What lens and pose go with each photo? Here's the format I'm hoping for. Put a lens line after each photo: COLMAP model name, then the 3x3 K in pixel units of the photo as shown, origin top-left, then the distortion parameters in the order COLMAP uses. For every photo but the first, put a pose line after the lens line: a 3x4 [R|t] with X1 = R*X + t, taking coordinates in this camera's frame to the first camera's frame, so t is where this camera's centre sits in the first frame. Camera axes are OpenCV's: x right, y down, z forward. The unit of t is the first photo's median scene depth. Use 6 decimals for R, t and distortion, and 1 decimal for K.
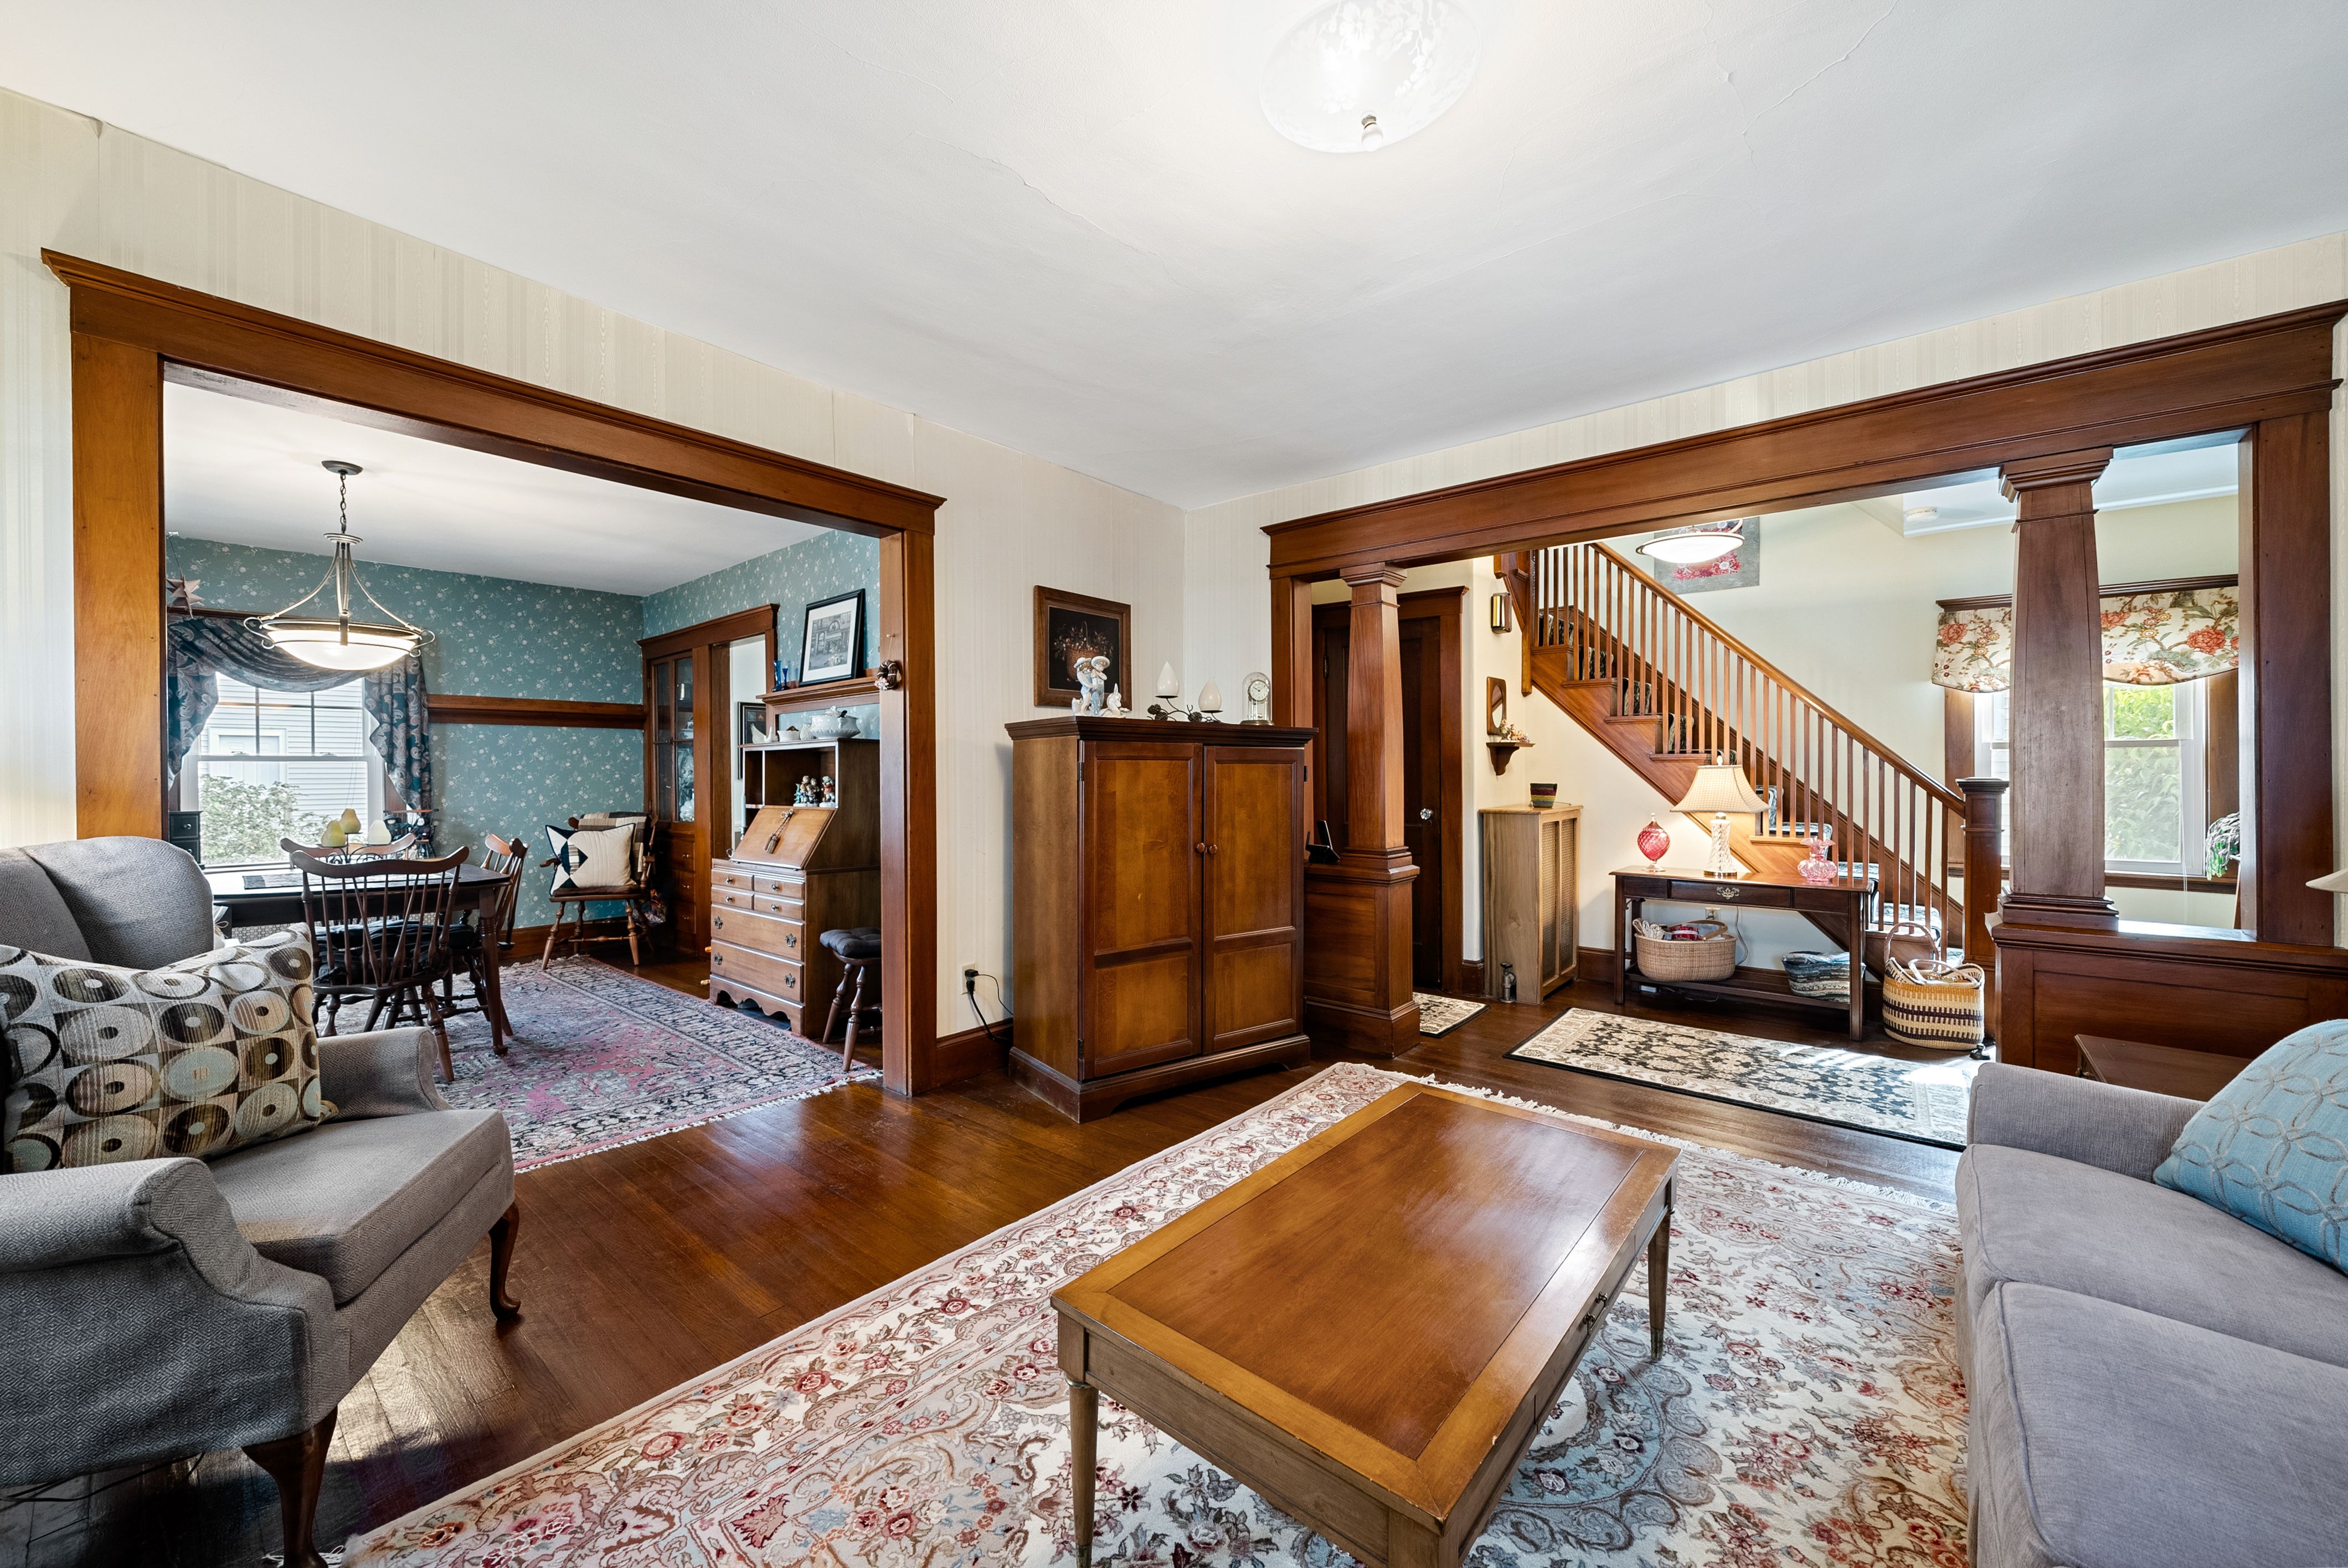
lens RADIAL K [[890.9, 0, 1171.6], [0, 890.9, 777.9], [0, 0, 1]] dist [-0.002788, 0.000004]
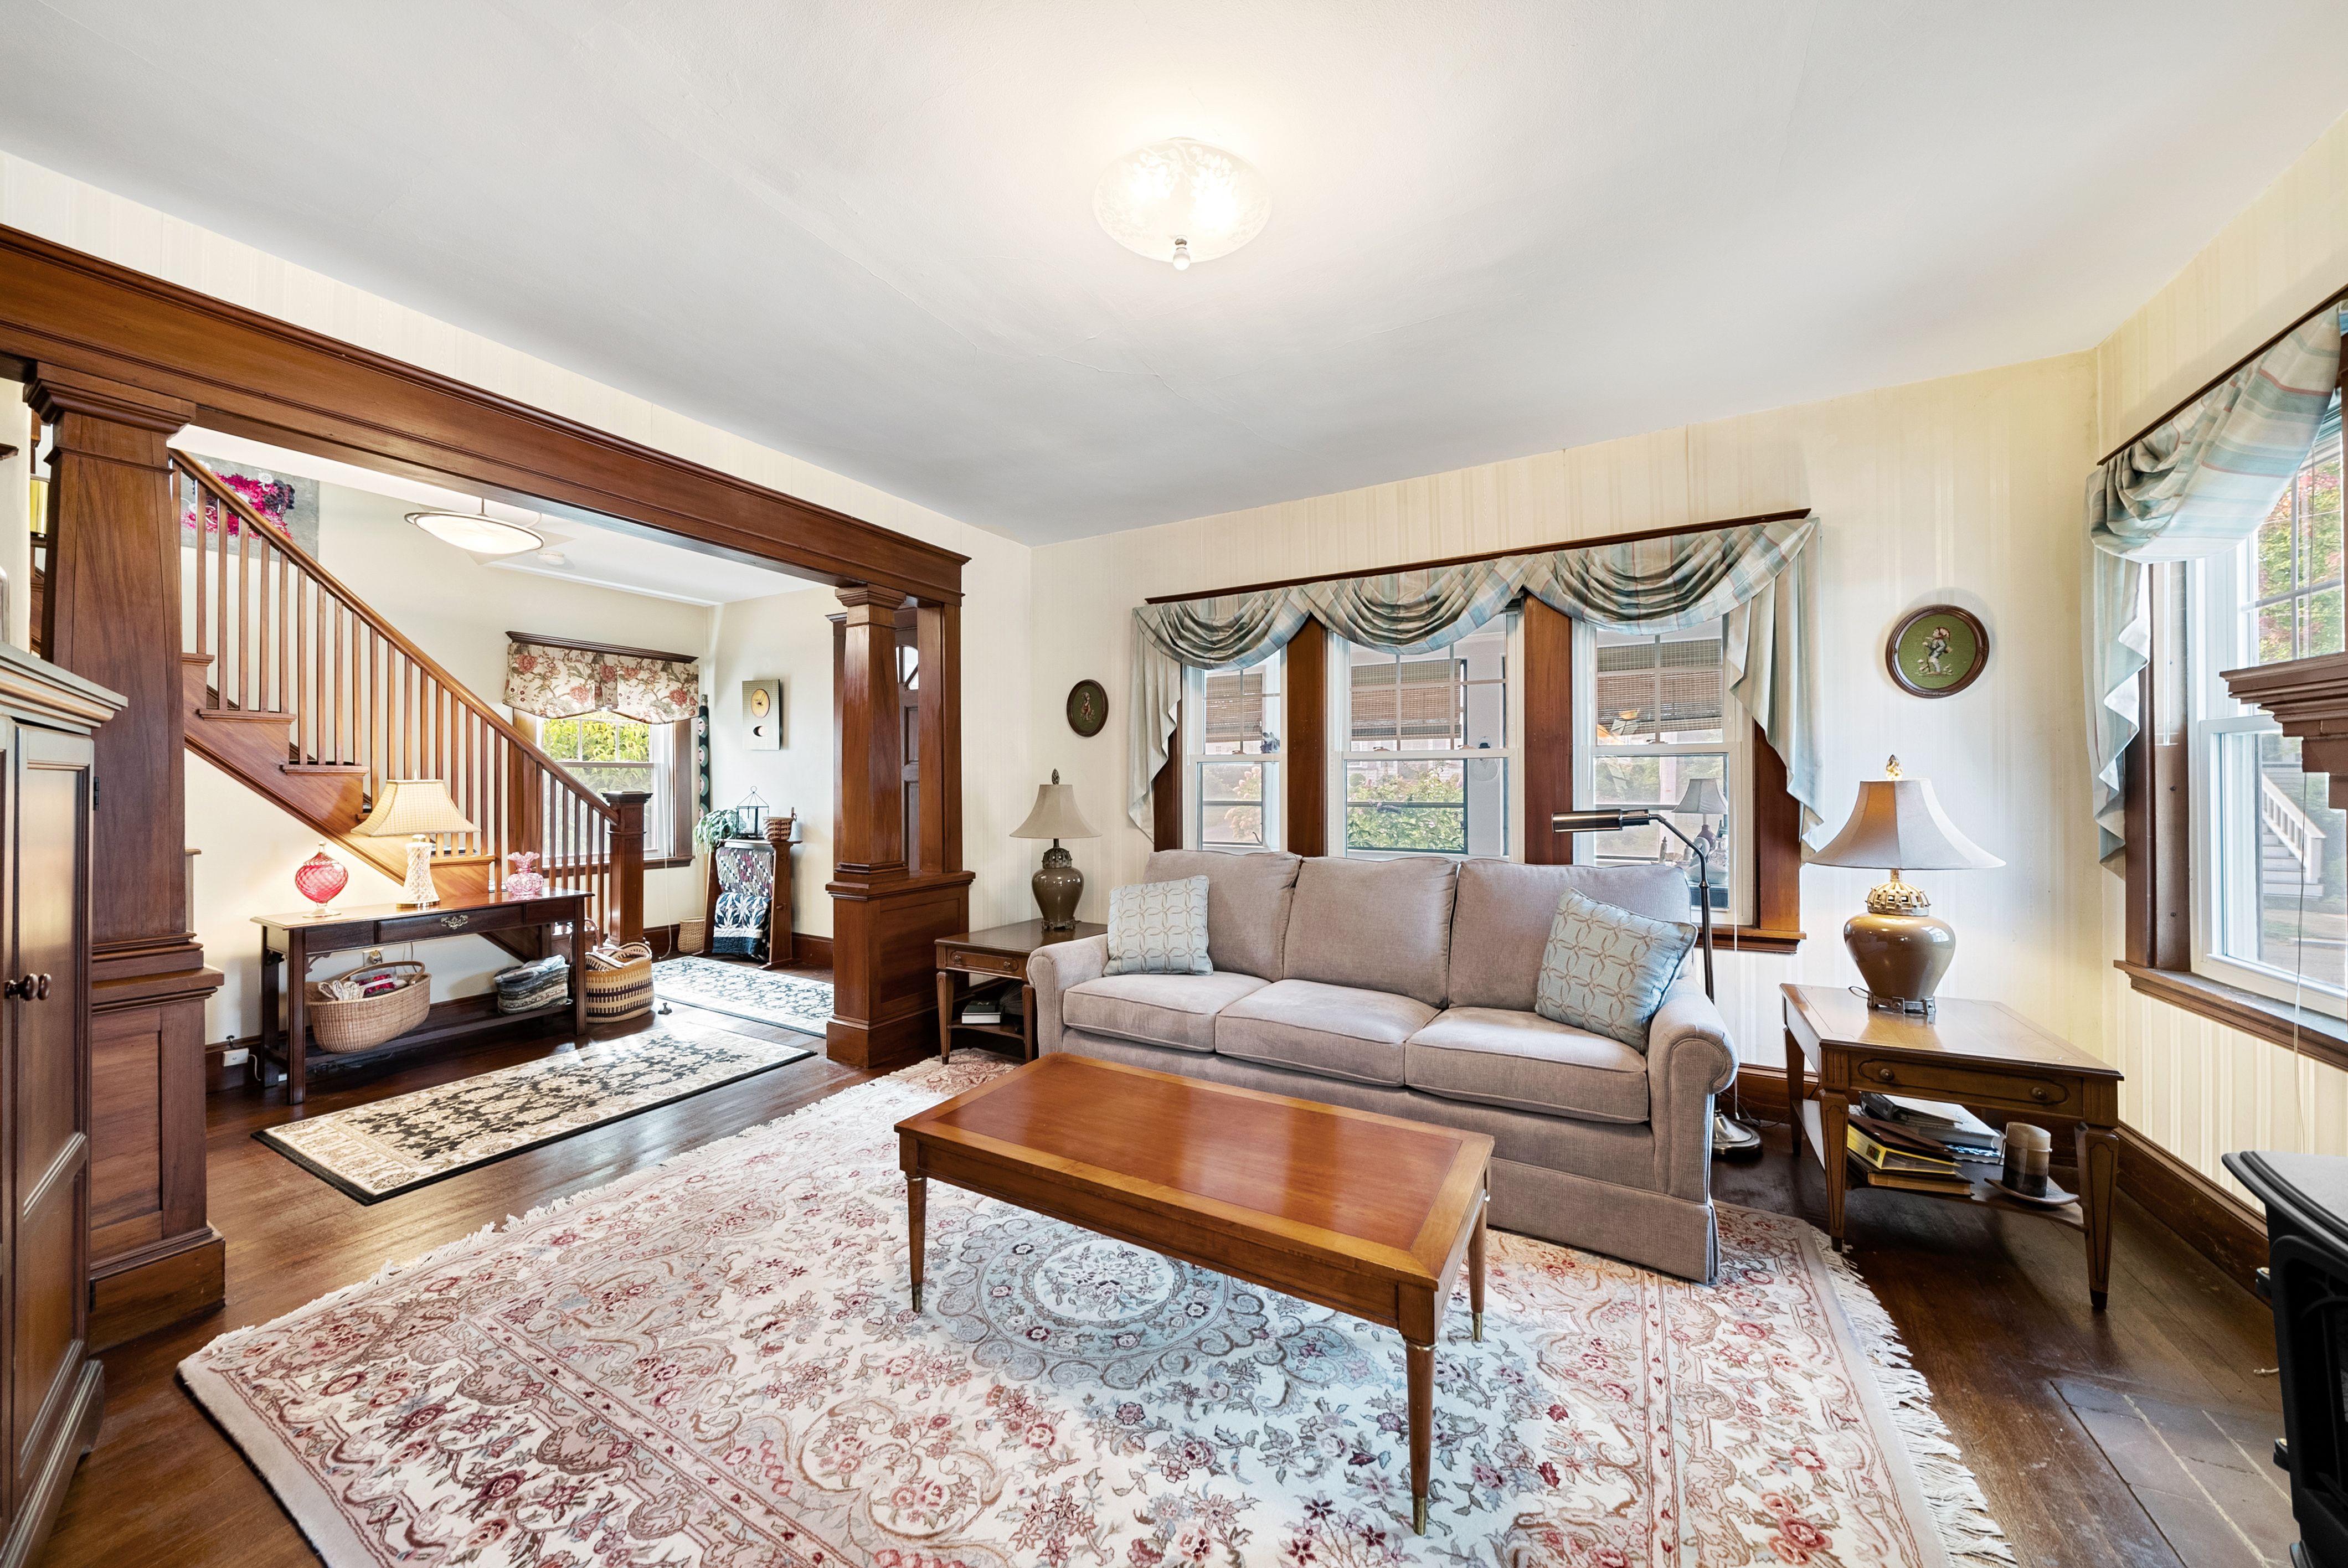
lens RADIAL K [[807.3, 0, 1165.4], [0, 807.3, 780.3], [0, 0, 1]] dist [-0.004224, -0.000157]
pose [[-0.178794, 0.003158, 0.983881, -0.286474], [0.010856, 0.999940, -0.001236, -0.005056], [-0.983827, 0.010460, -0.178818, 0.415461]]
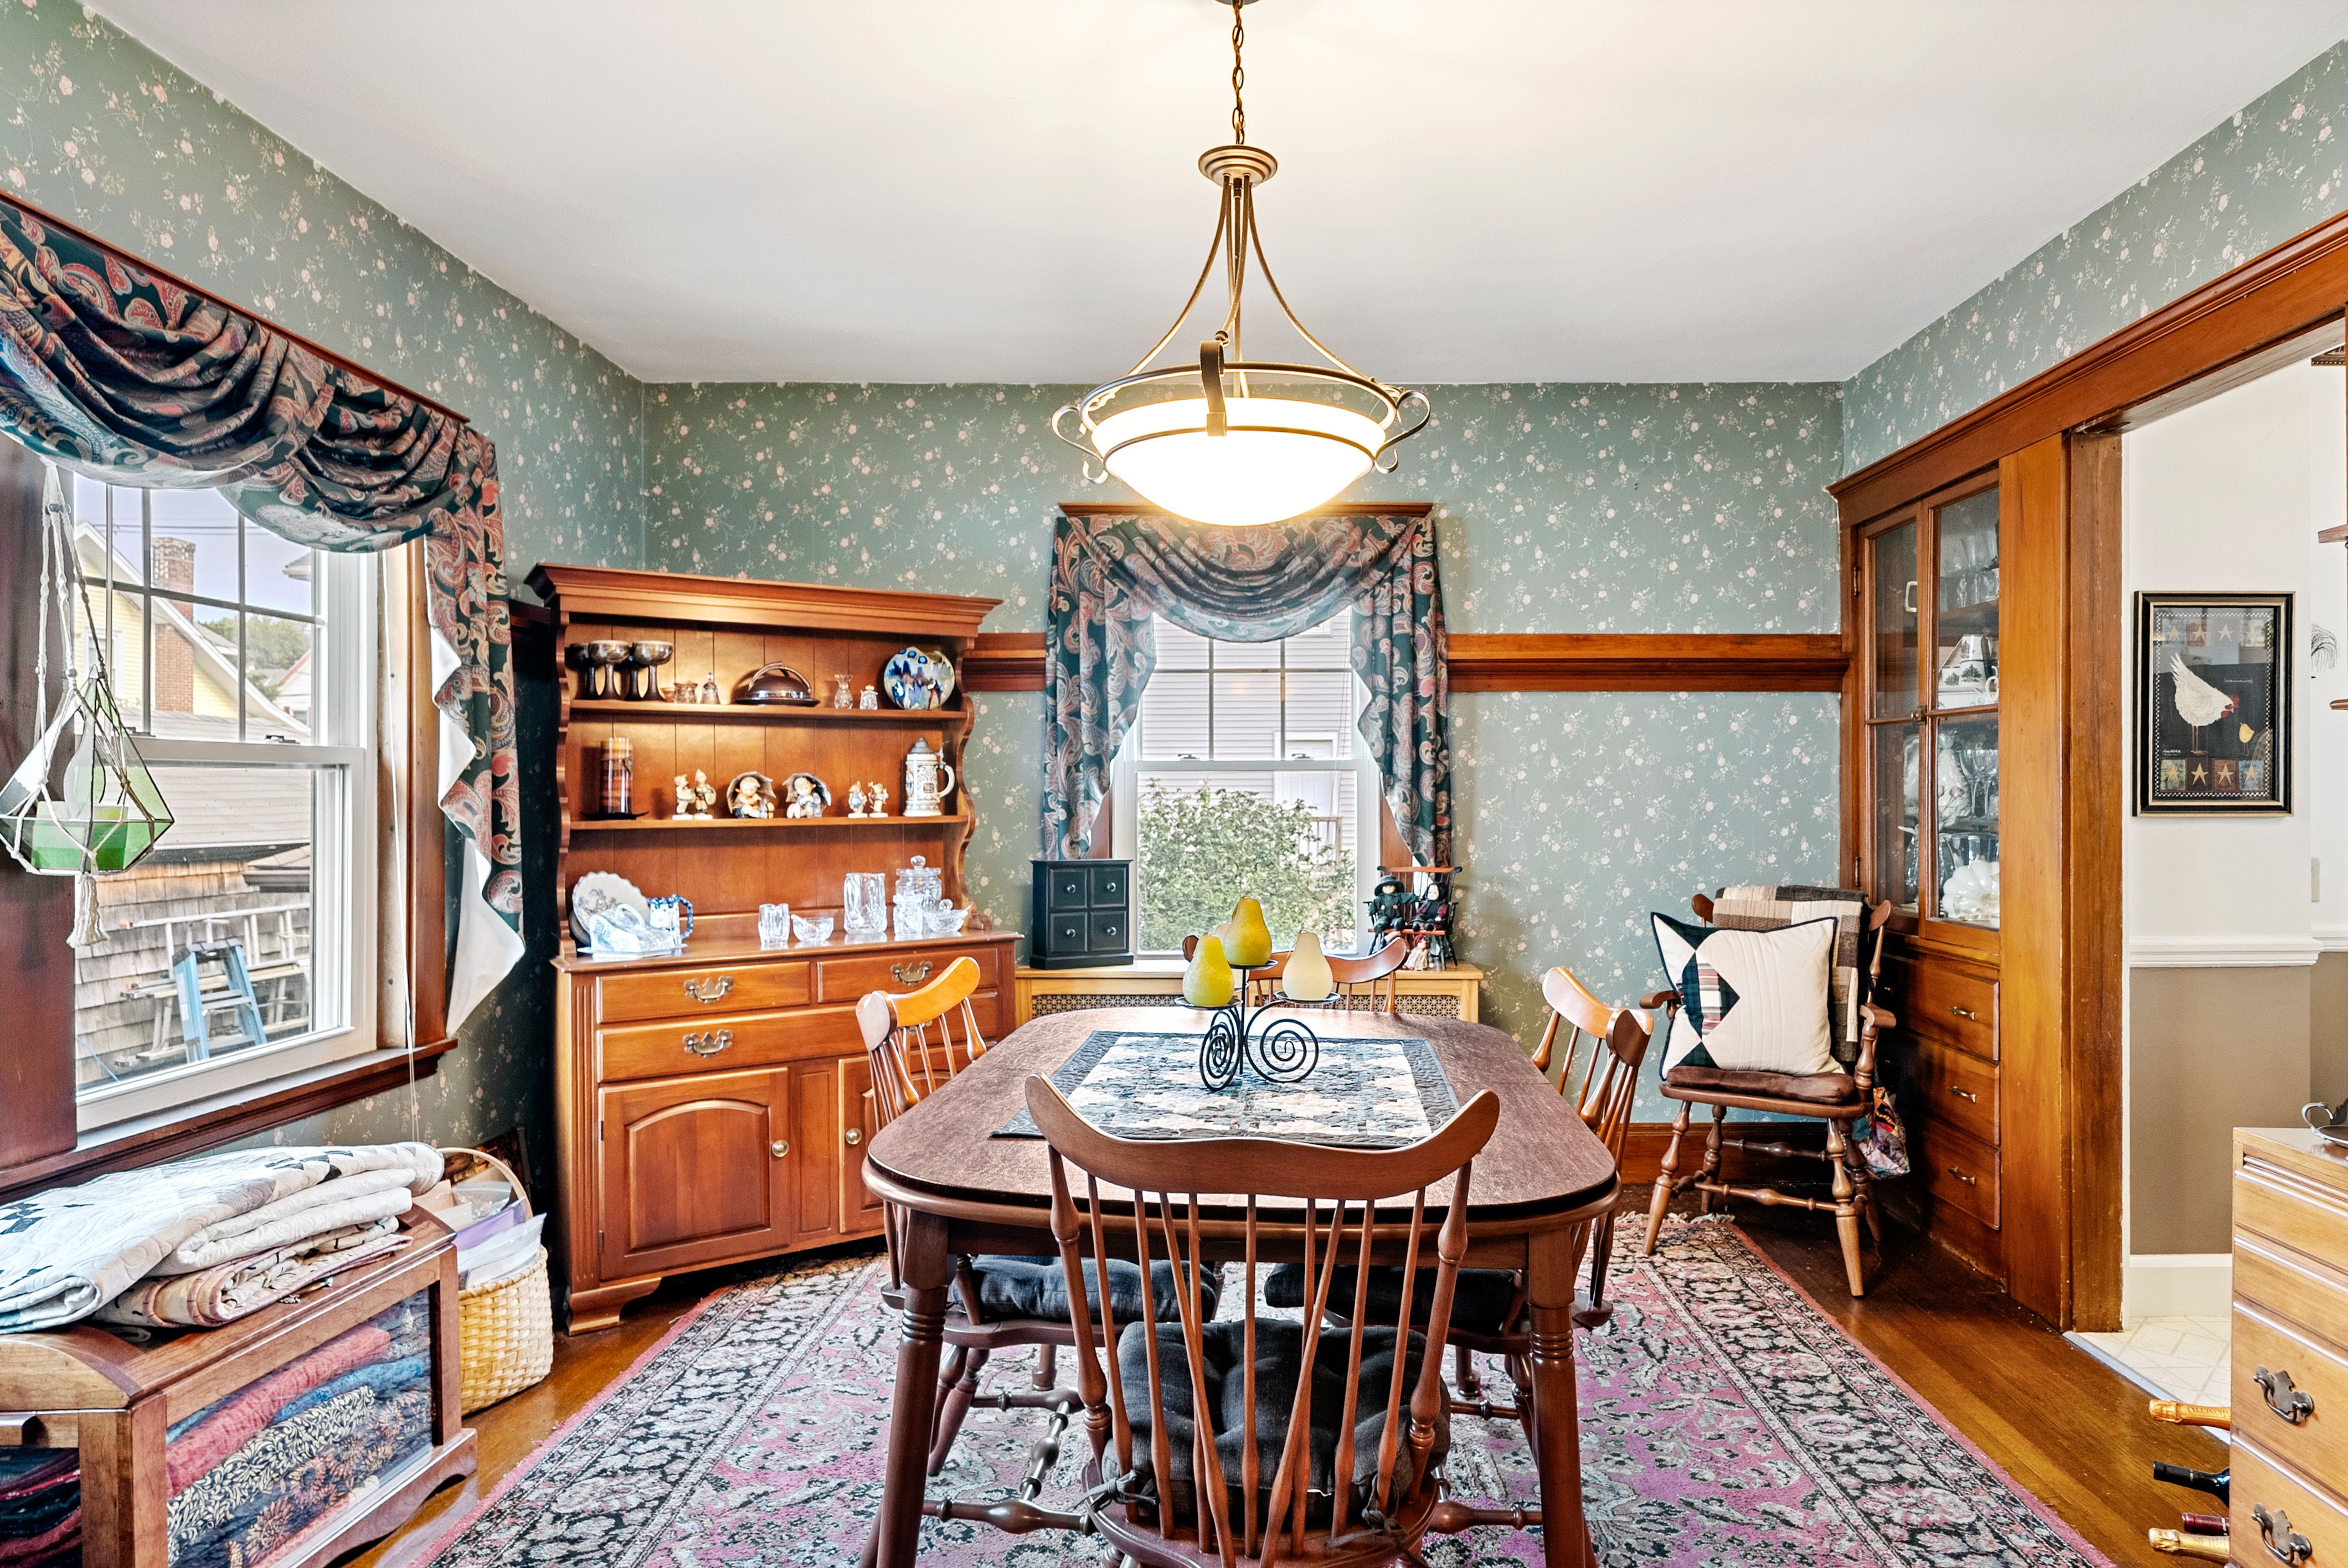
lens RADIAL K [[1314.8, 0, 1255.4], [0, 1314.8, 785.4], [0, 0, 1]] dist [-0.002792, 0.000986]
pose [[0.647641, 0.005467, -0.761926, -0.409564], [-0.006520, 0.999977, 0.001634, -0.011910], [0.761918, 0.003909, 0.647662, 0.524315]]
